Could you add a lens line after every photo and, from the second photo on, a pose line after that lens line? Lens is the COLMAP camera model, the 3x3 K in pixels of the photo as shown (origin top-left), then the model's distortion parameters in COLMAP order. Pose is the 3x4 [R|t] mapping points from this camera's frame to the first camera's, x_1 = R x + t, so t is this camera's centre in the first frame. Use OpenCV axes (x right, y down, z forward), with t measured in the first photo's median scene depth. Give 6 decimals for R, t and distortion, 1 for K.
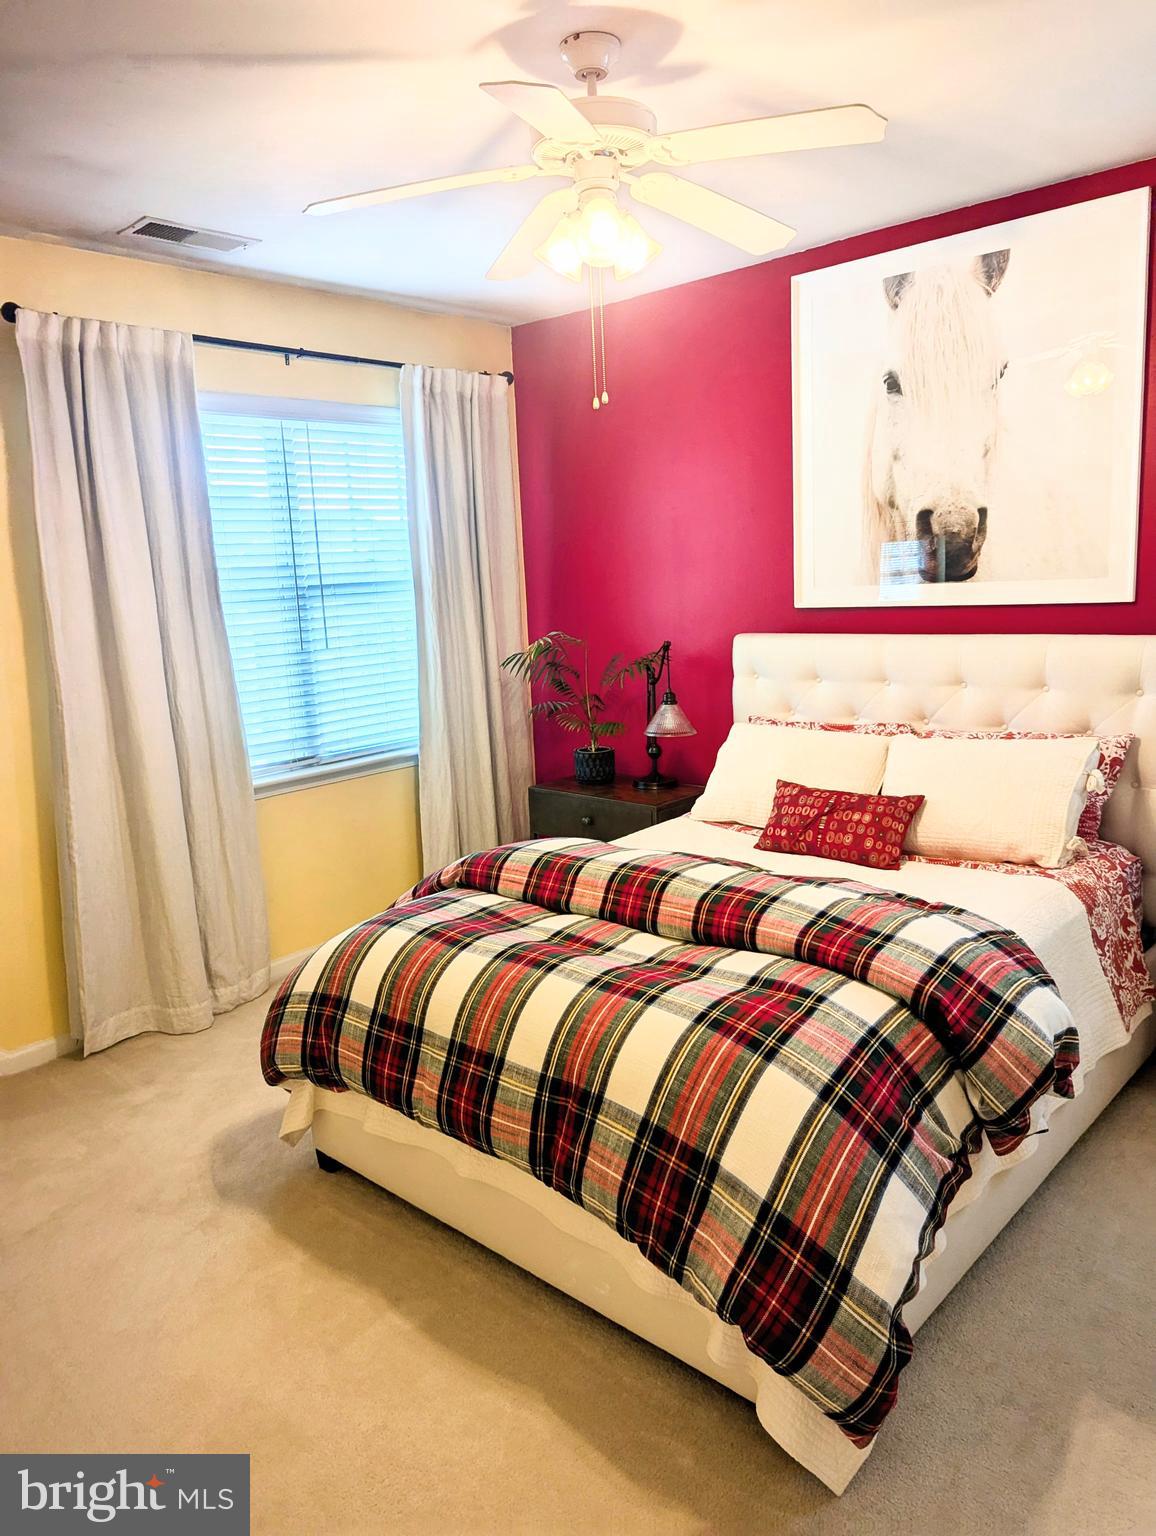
lens RADIAL K [[1078.9, 0, 592.6], [0, 1078.9, 764.1], [0, 0, 1]] dist [0.044894, -0.048465]
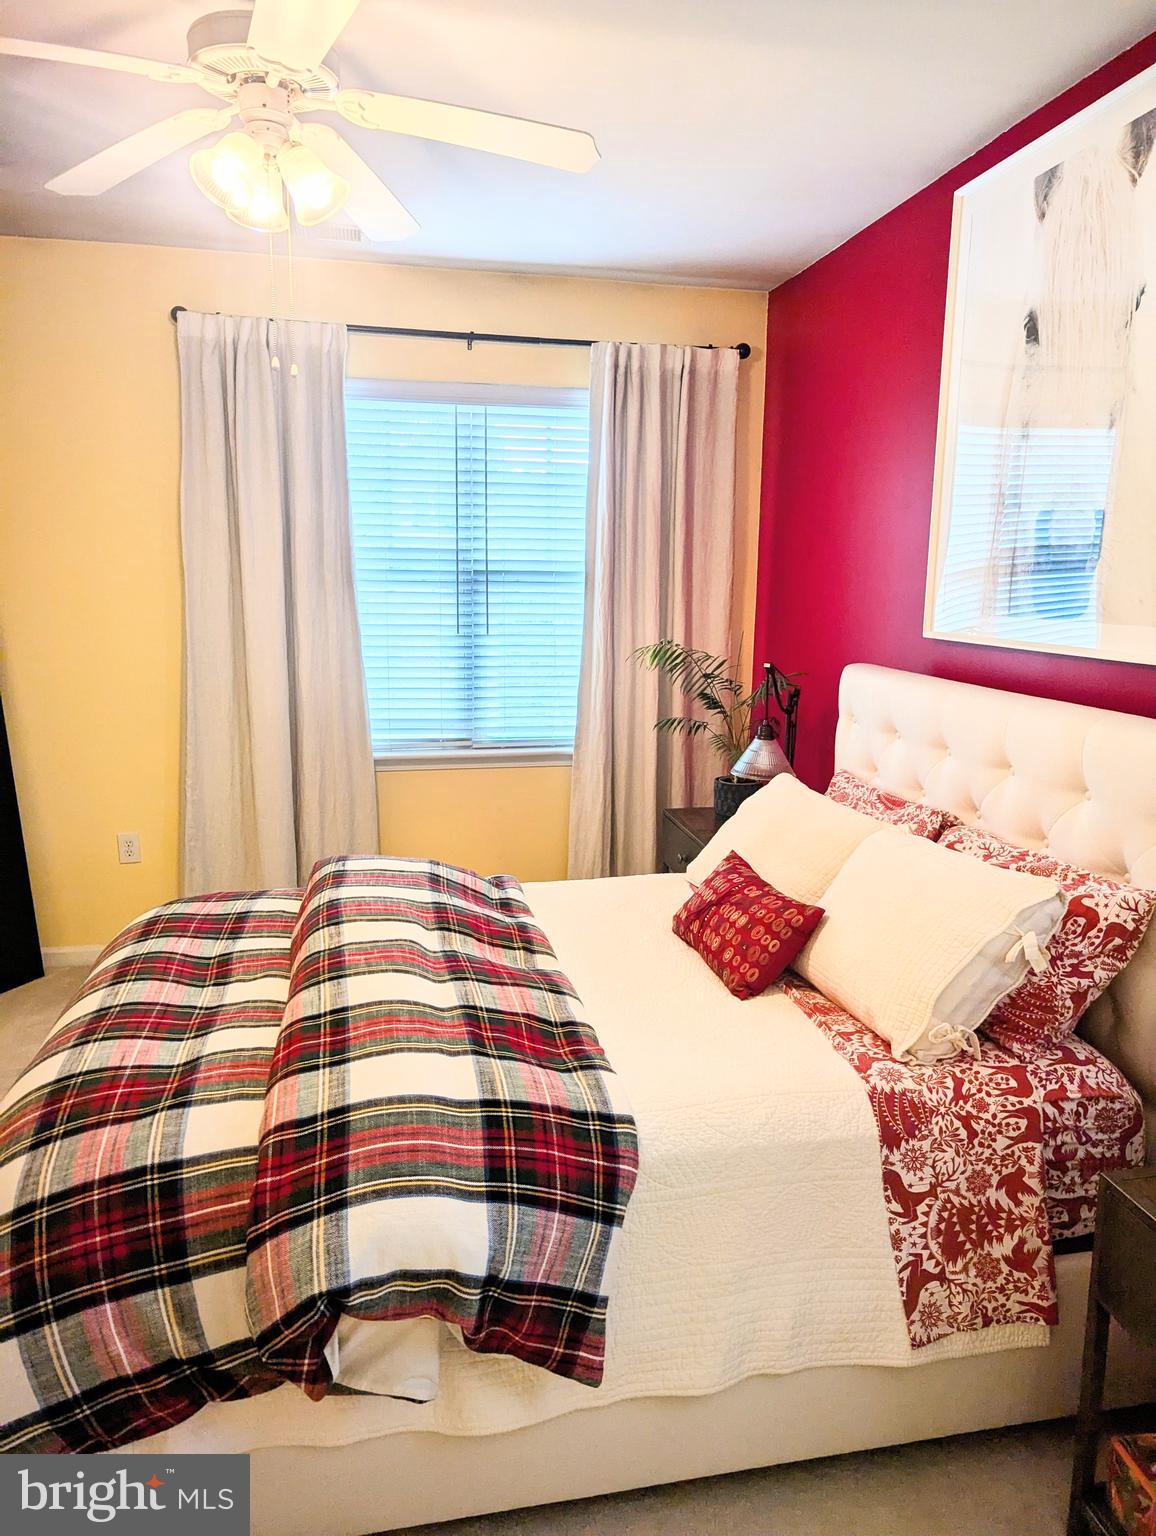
lens RADIAL K [[1078.9, 0, 581.2], [0, 1078.9, 767.8], [0, 0, 1]] dist [0.044894, -0.048465]
pose [[0.812706, 0.162631, -0.559518, 0.518556], [-0.156640, 0.985890, 0.059040, -0.074670], [0.561225, 0.039660, 0.826713, 0.295065]]
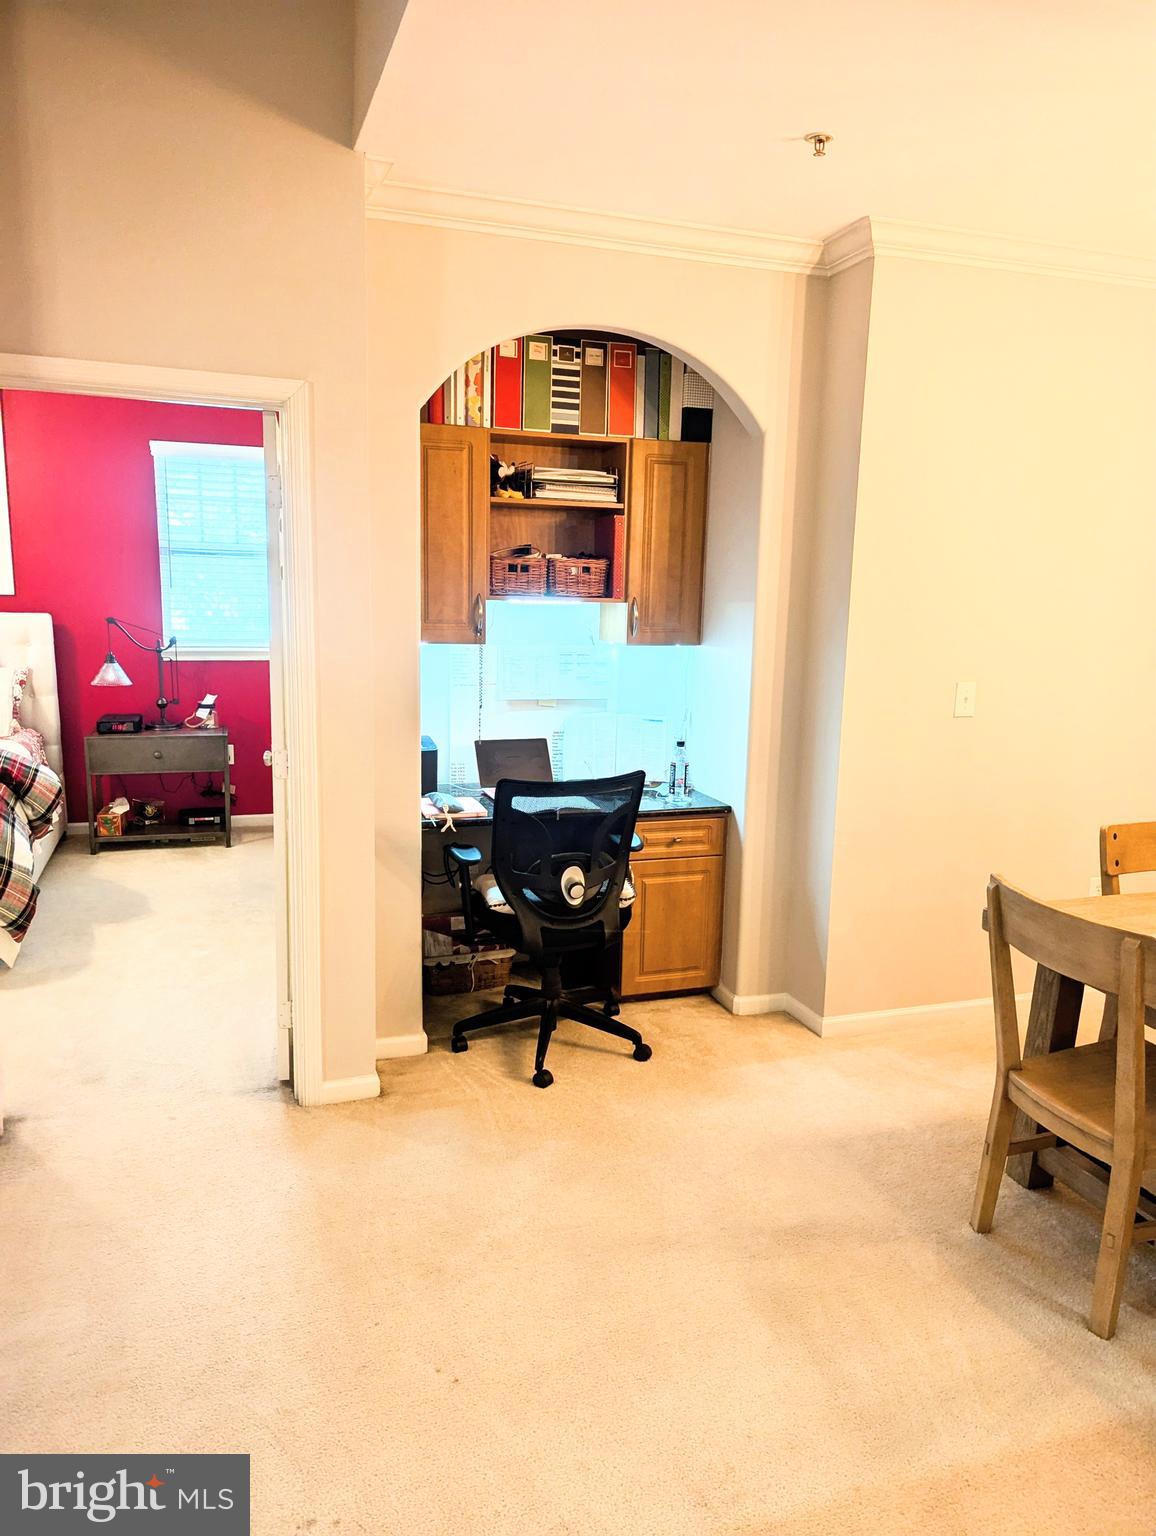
lens RADIAL K [[1078.9, 0, 578.4], [0, 1078.9, 773.1], [0, 0, 1]] dist [0.044894, -0.048465]
pose [[0.485773, -0.091454, 0.869288, -0.599299], [0.100468, 0.993762, 0.048406, 0.140784], [-0.868292, 0.063821, 0.491931, -0.621845]]
